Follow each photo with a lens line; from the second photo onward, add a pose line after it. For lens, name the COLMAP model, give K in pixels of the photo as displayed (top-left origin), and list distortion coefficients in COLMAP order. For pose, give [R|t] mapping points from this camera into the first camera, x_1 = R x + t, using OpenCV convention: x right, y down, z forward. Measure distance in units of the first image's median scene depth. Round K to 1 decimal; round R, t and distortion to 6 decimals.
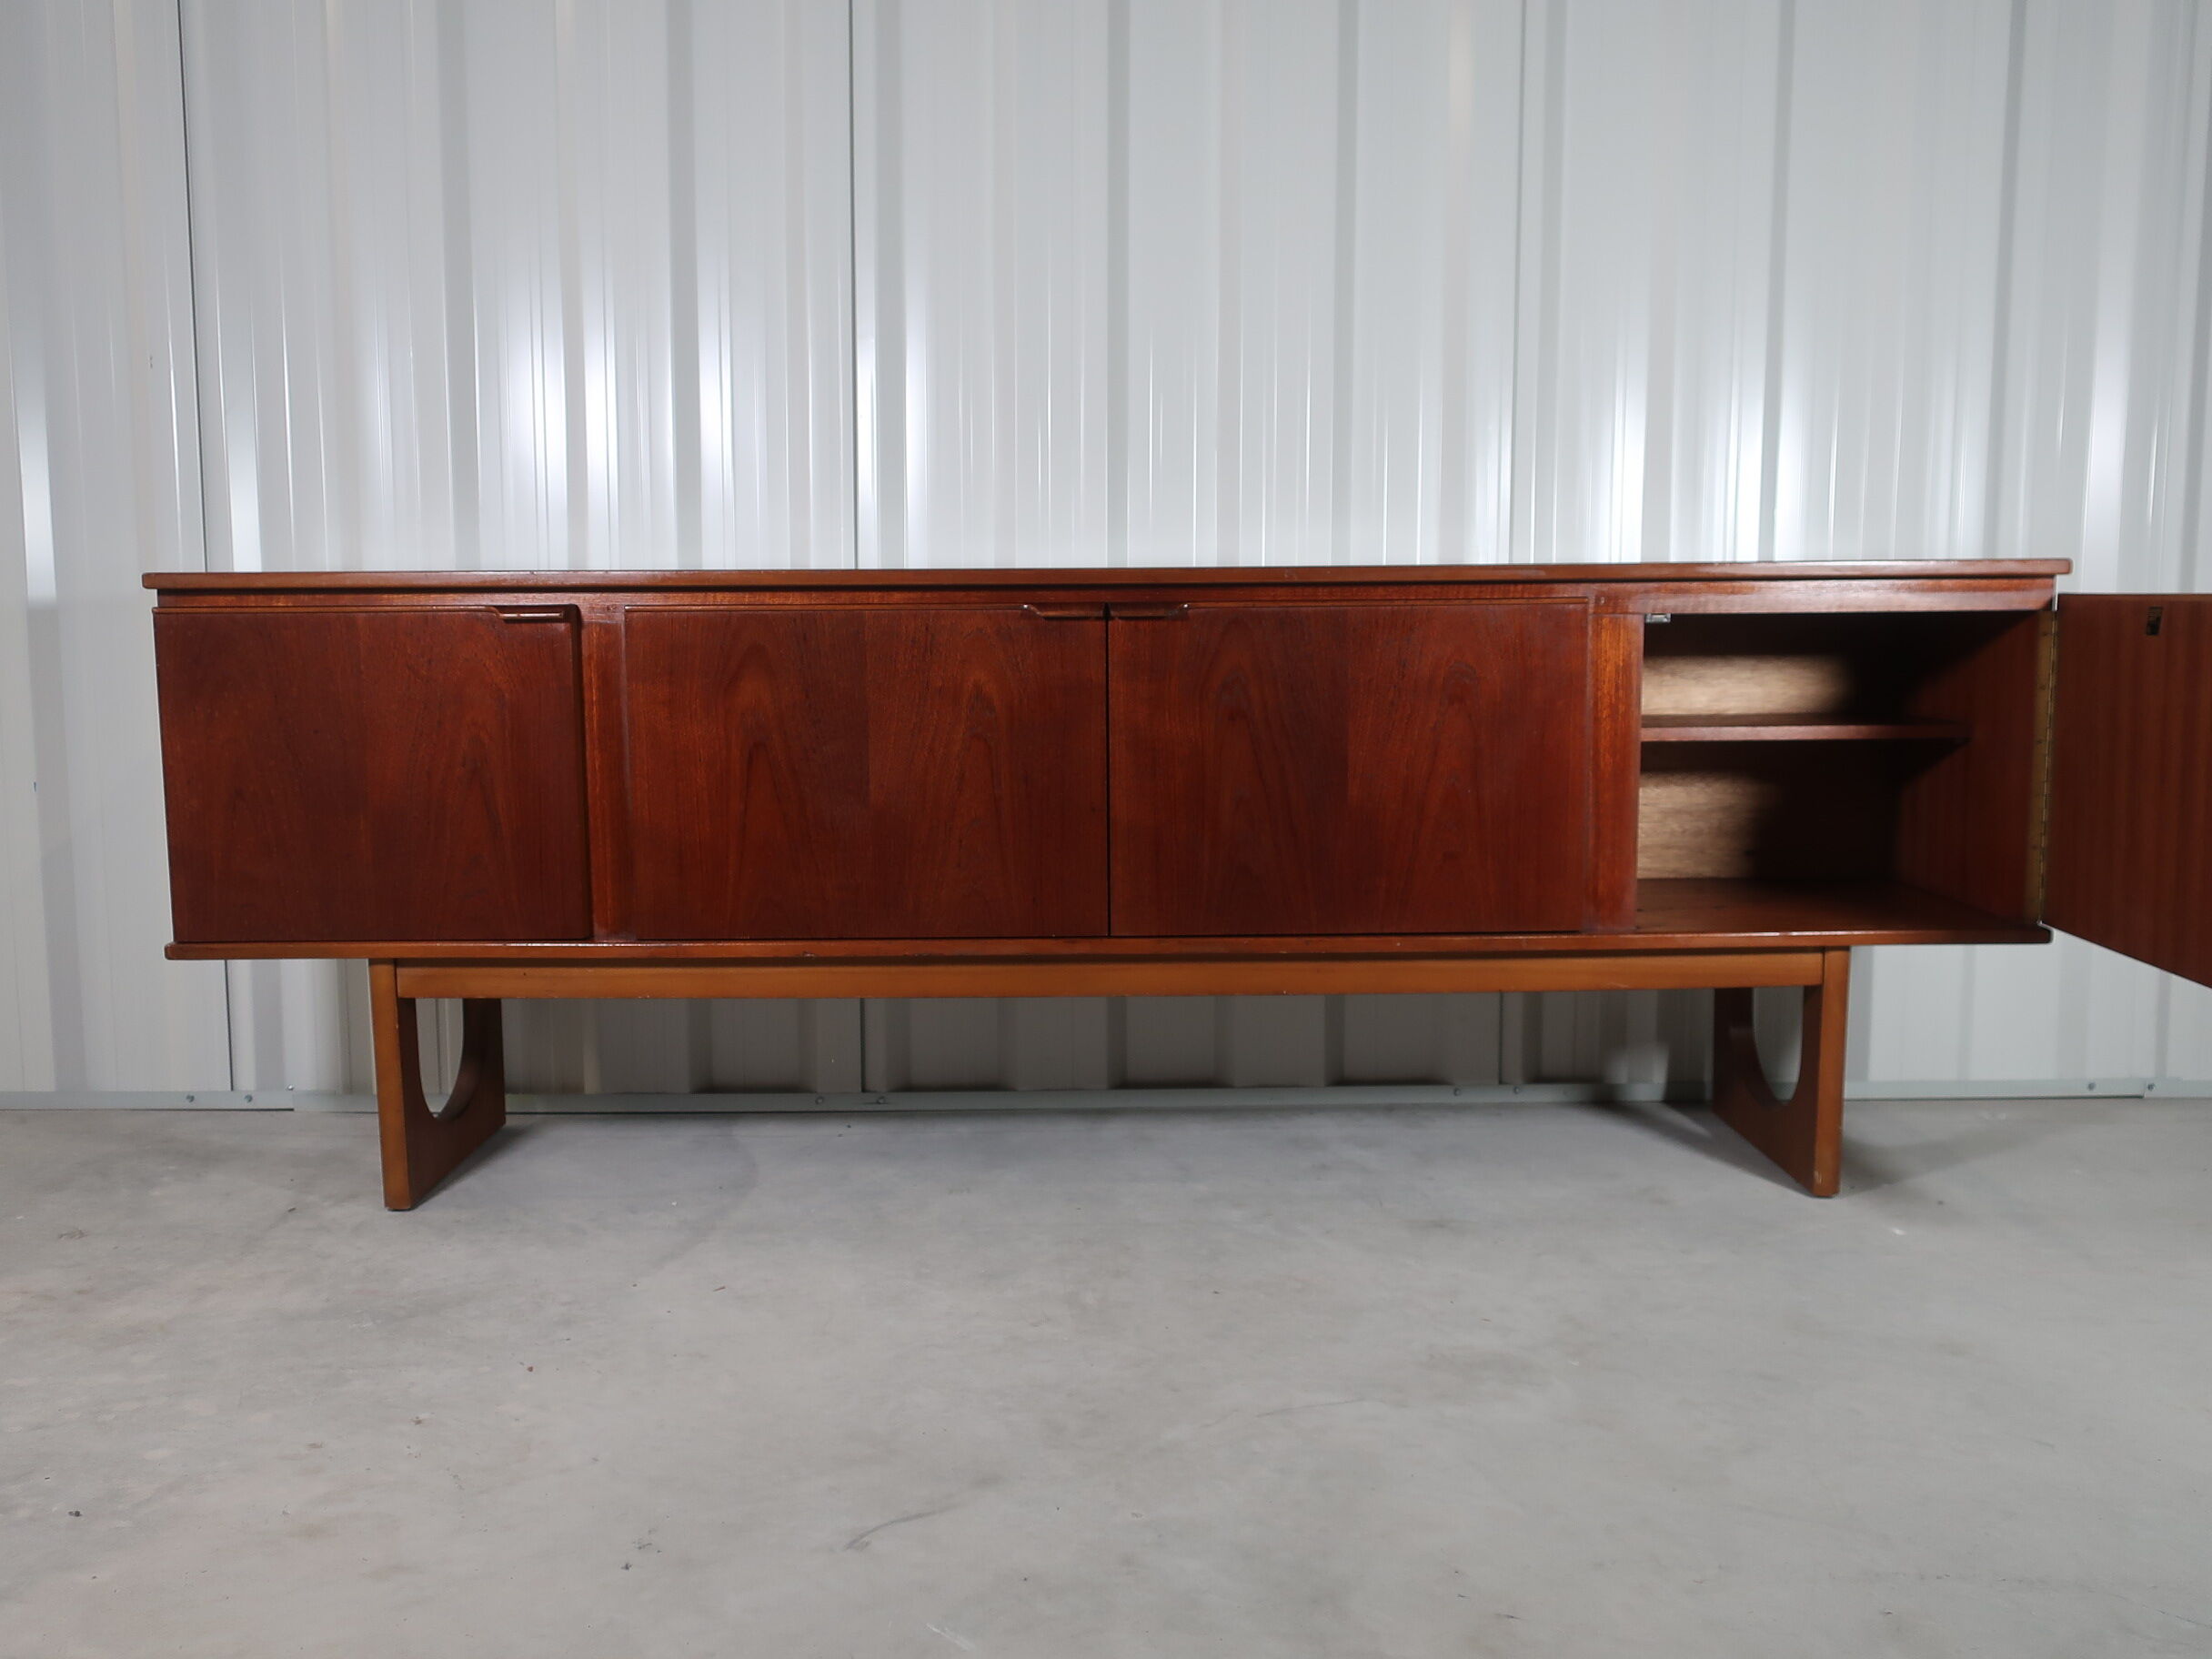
lens RADIAL K [[1968.9, 0, 1100.2], [0, 1968.9, 849.2], [0, 0, 1]] dist [0.002159, -0.001400]
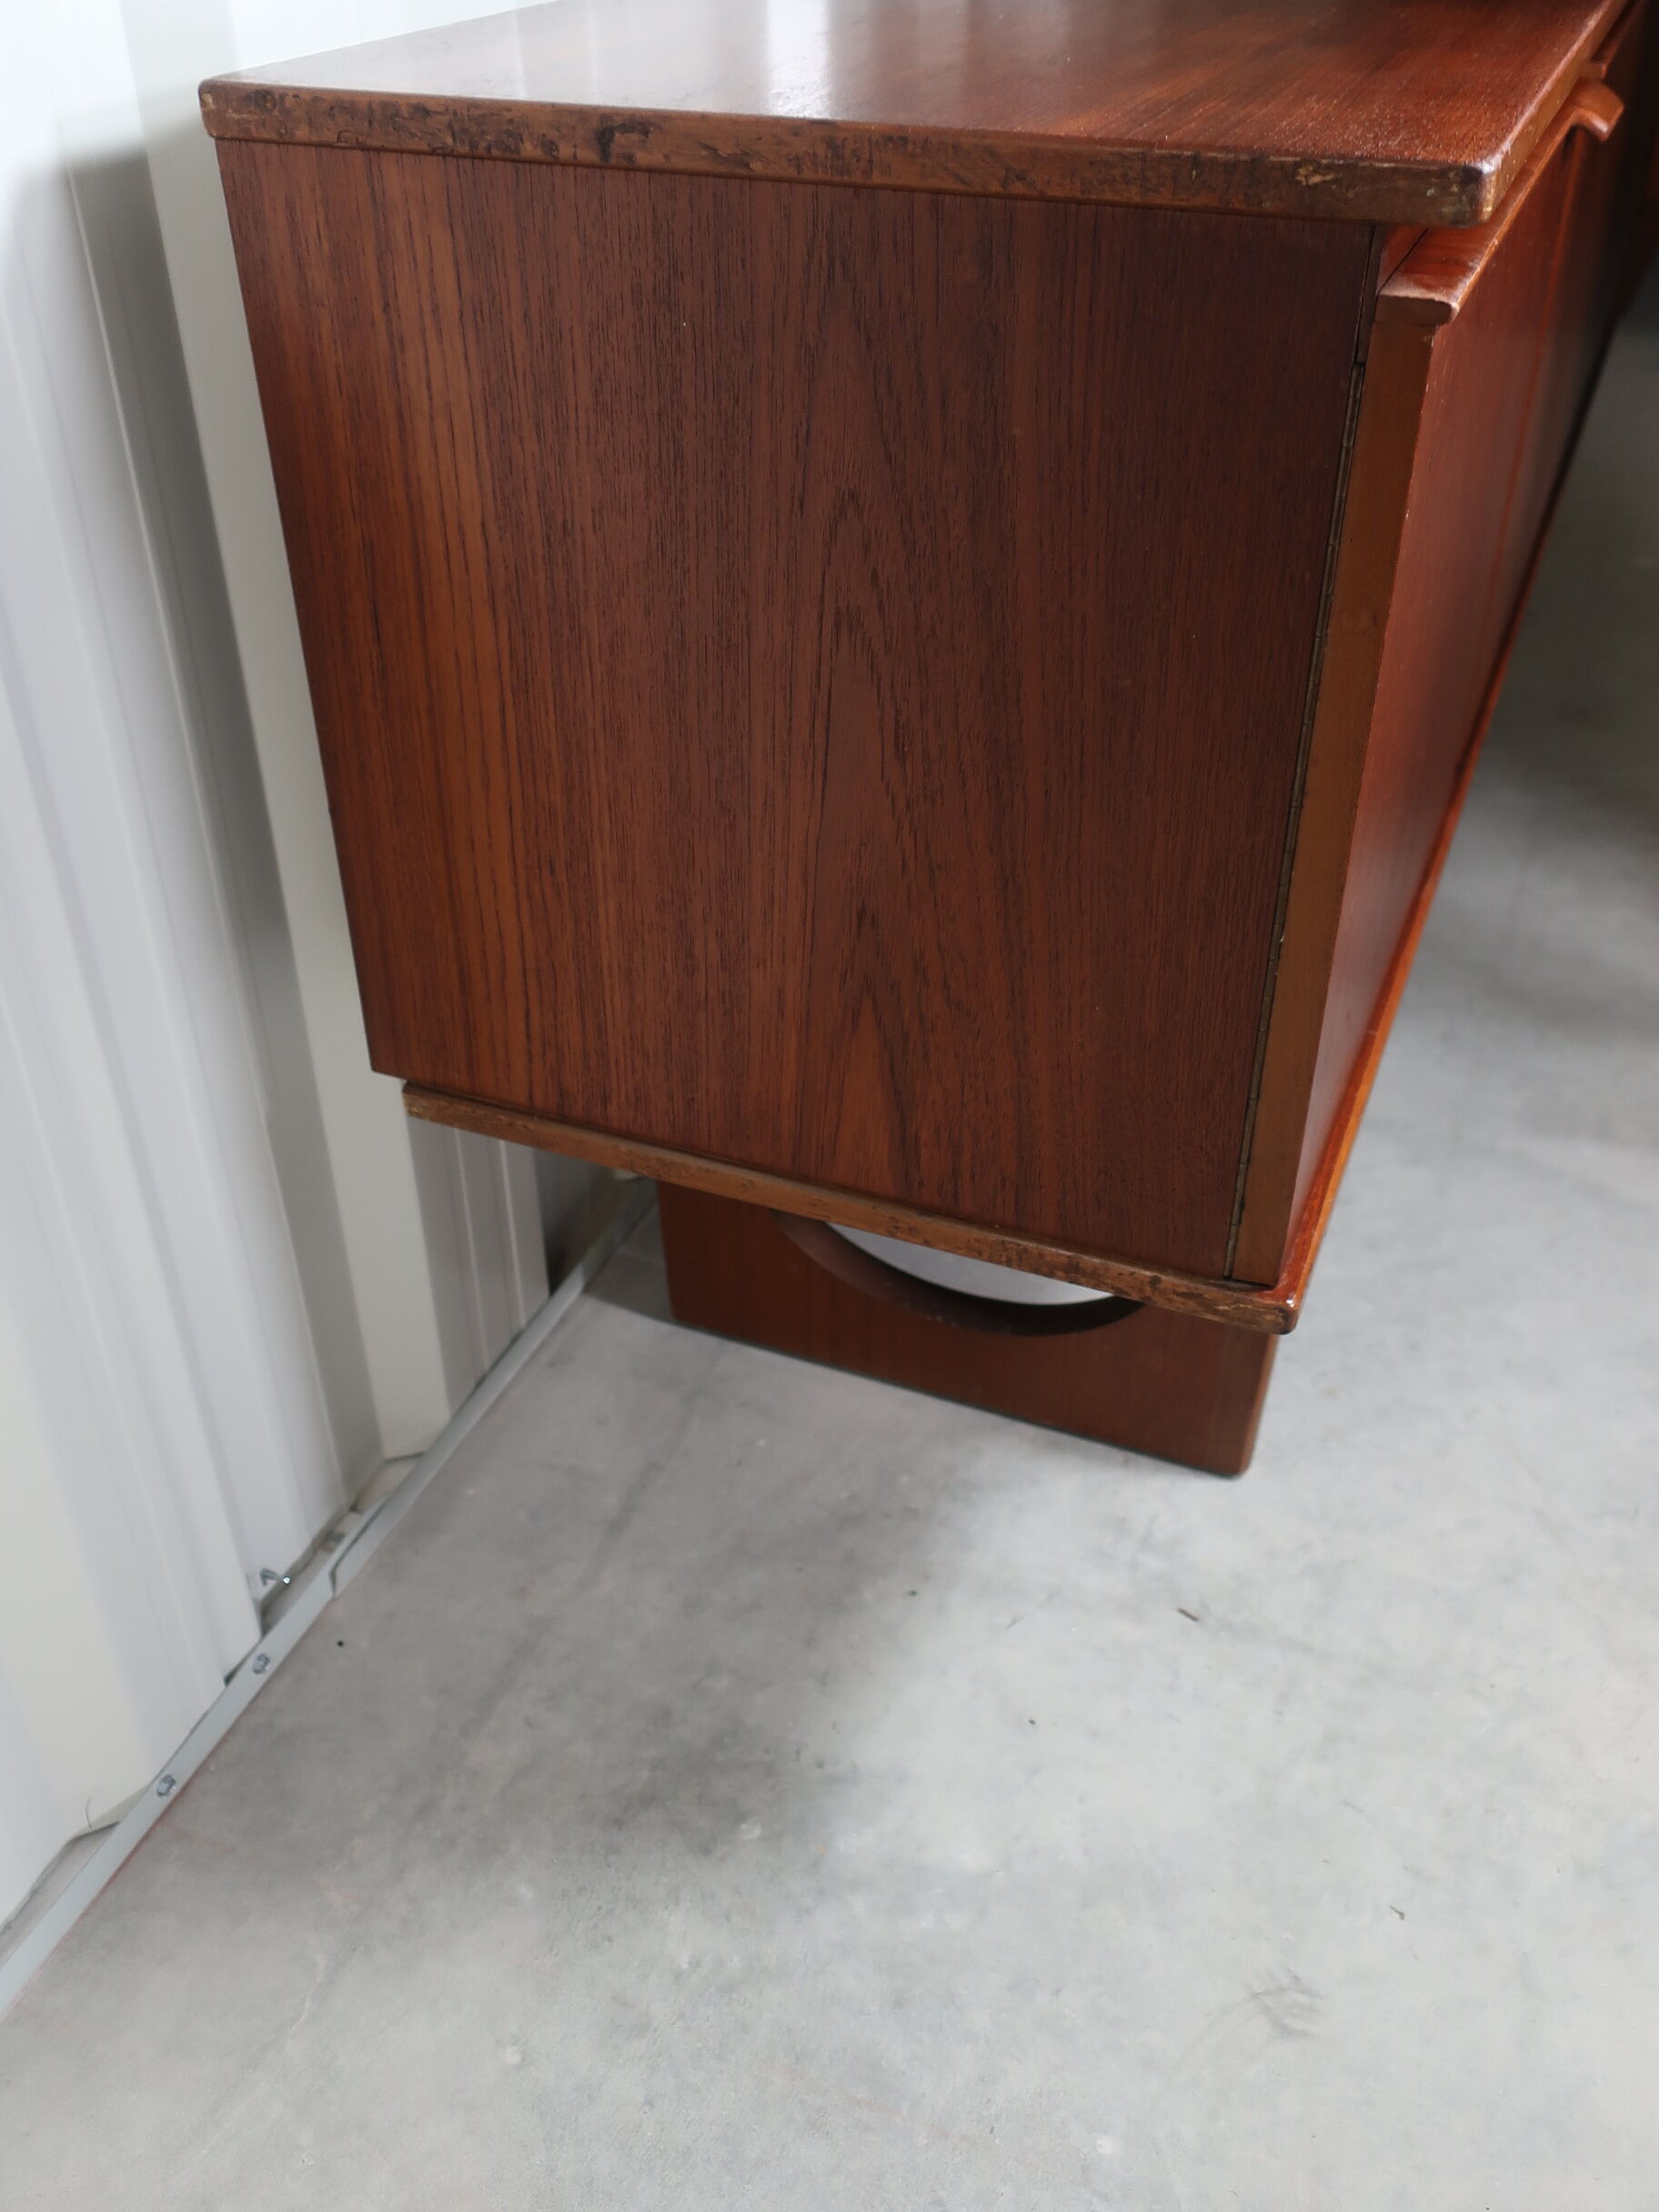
lens RADIAL K [[1968.9, 0, 830.5], [0, 1968.9, 1110.8], [0, 0, 1]] dist [0.002159, -0.001400]
pose [[0.378370, -0.527709, 0.760499, -0.911805], [0.113540, 0.841835, 0.527658, -0.214610], [-0.918665, -0.113303, 0.378441, 1.136448]]
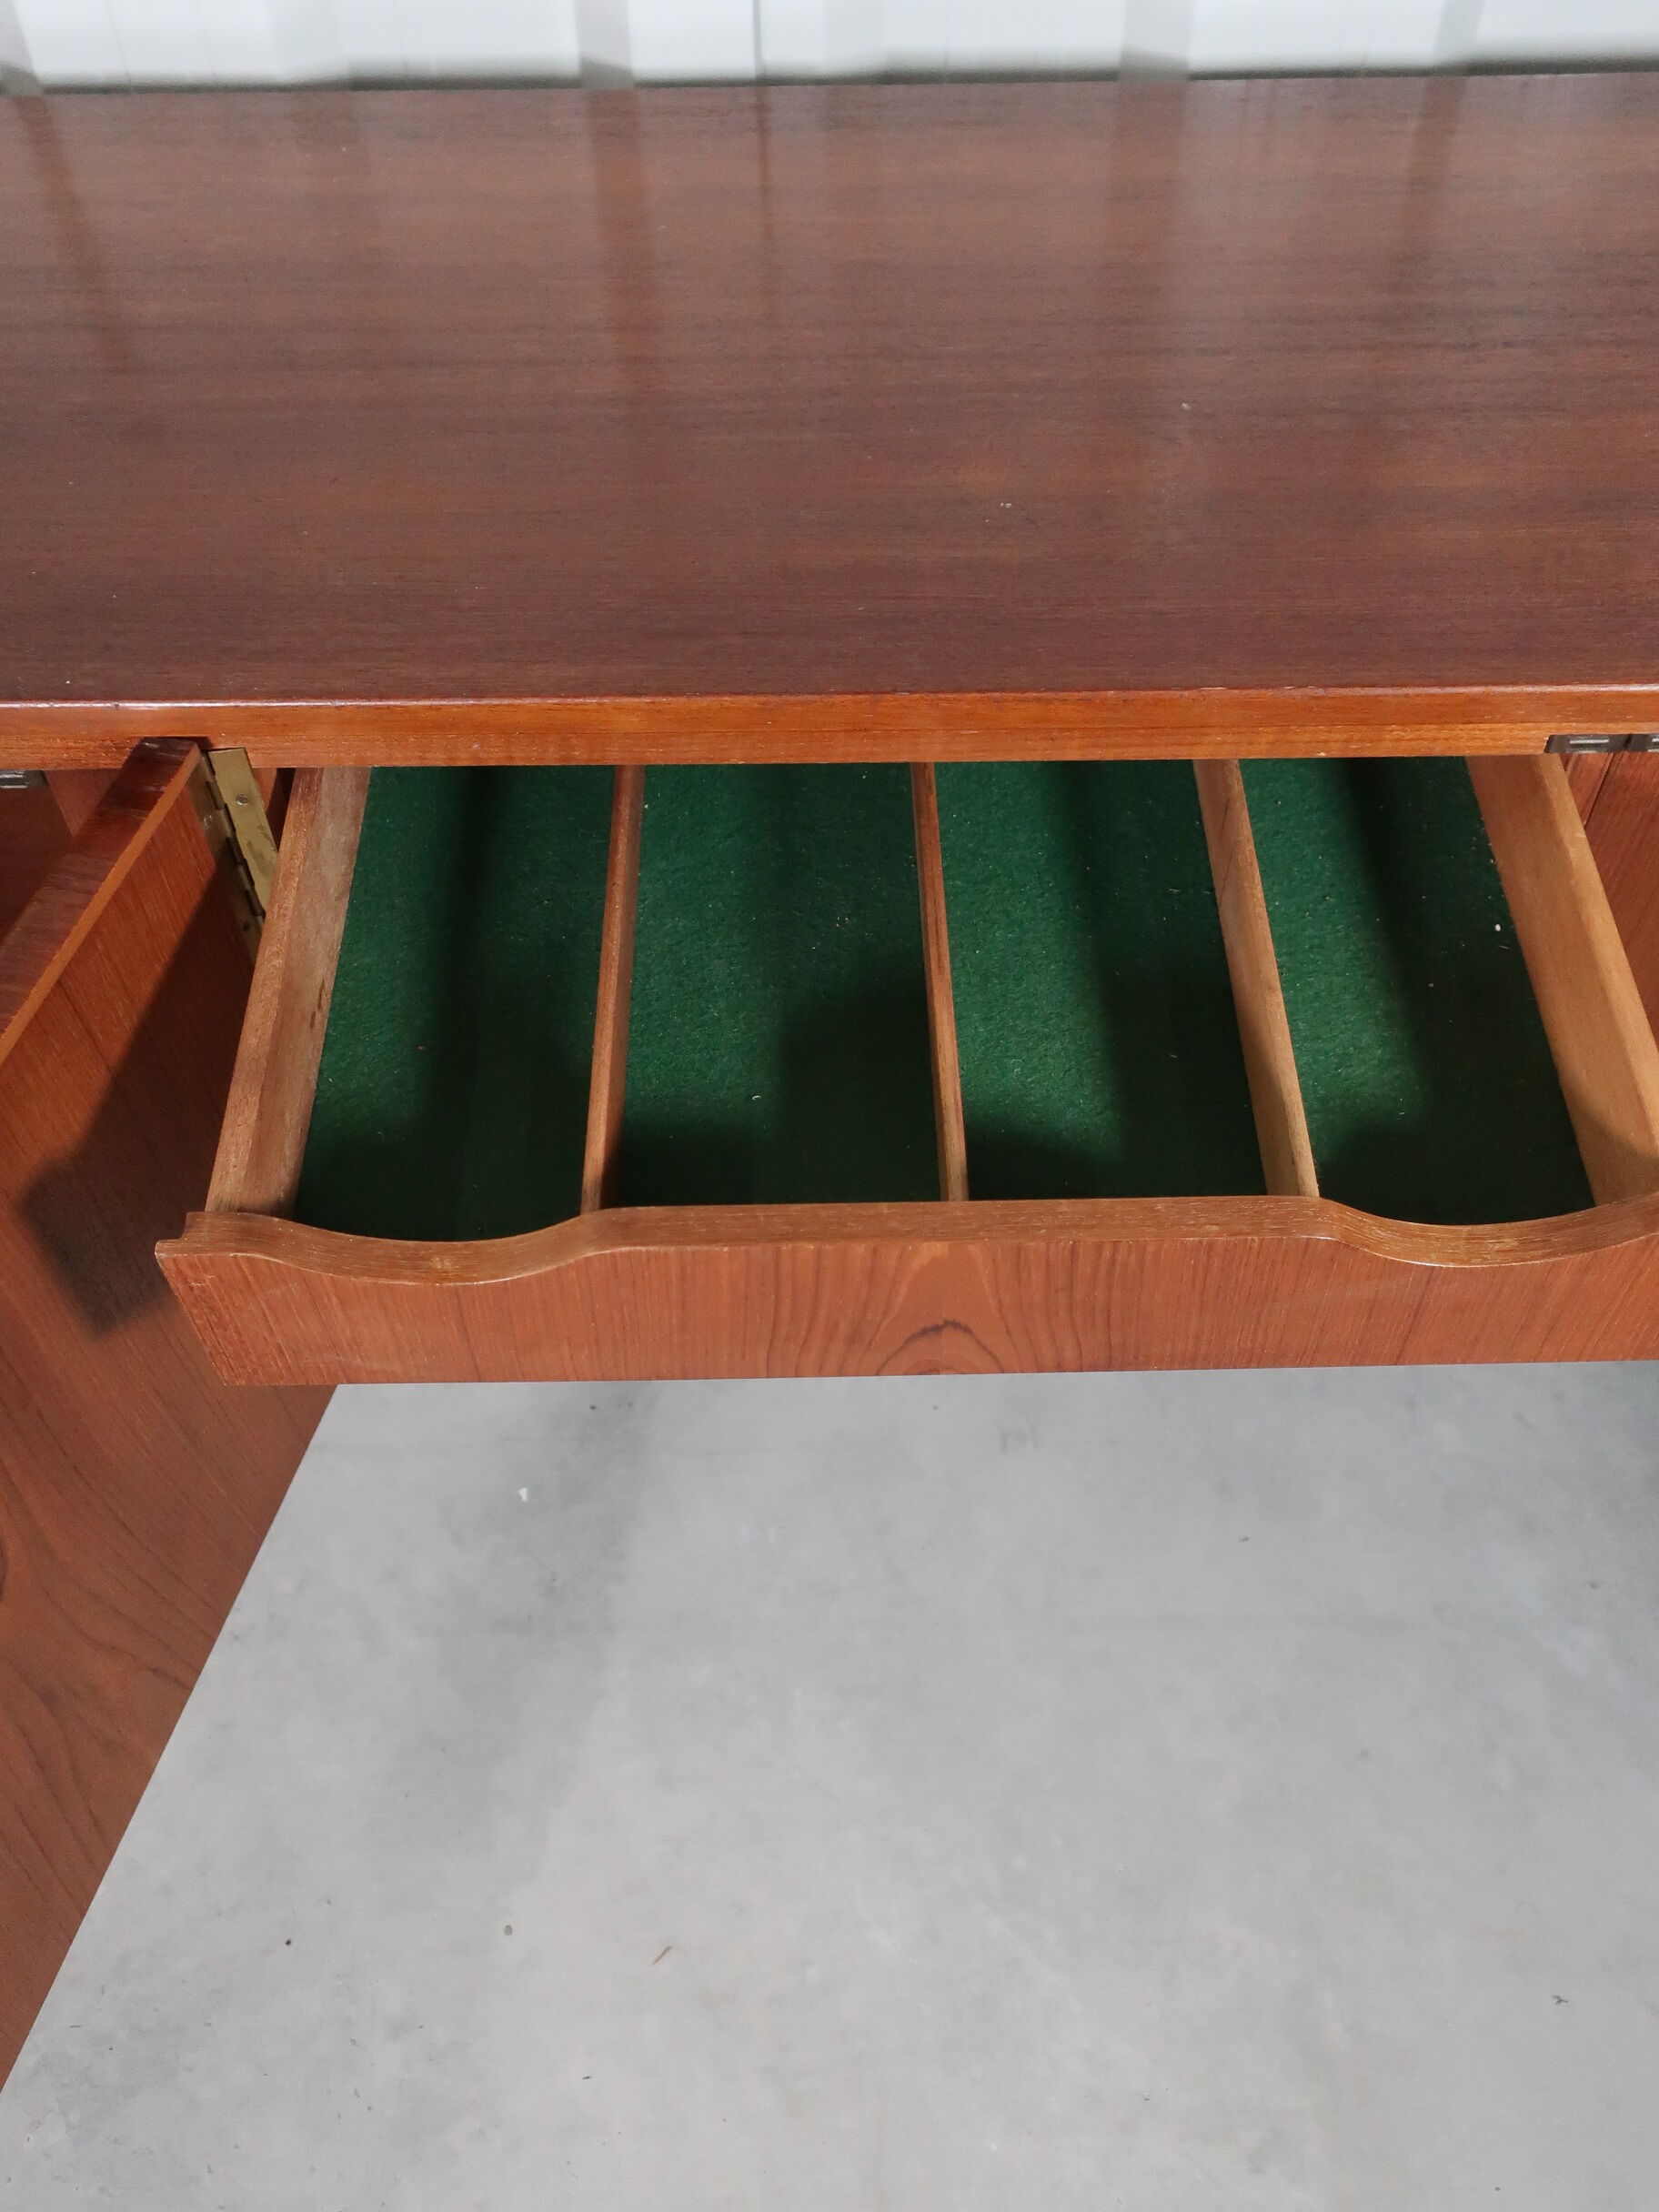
lens RADIAL K [[1968.9, 0, 835.2], [0, 1968.9, 1133.0], [0, 0, 1]] dist [0.002159, -0.001400]
pose [[0.999993, -0.000411, -0.003670, -0.155592], [0.002923, 0.695505, 0.718516, -0.374558], [0.002257, -0.718521, 0.695501, 0.852632]]
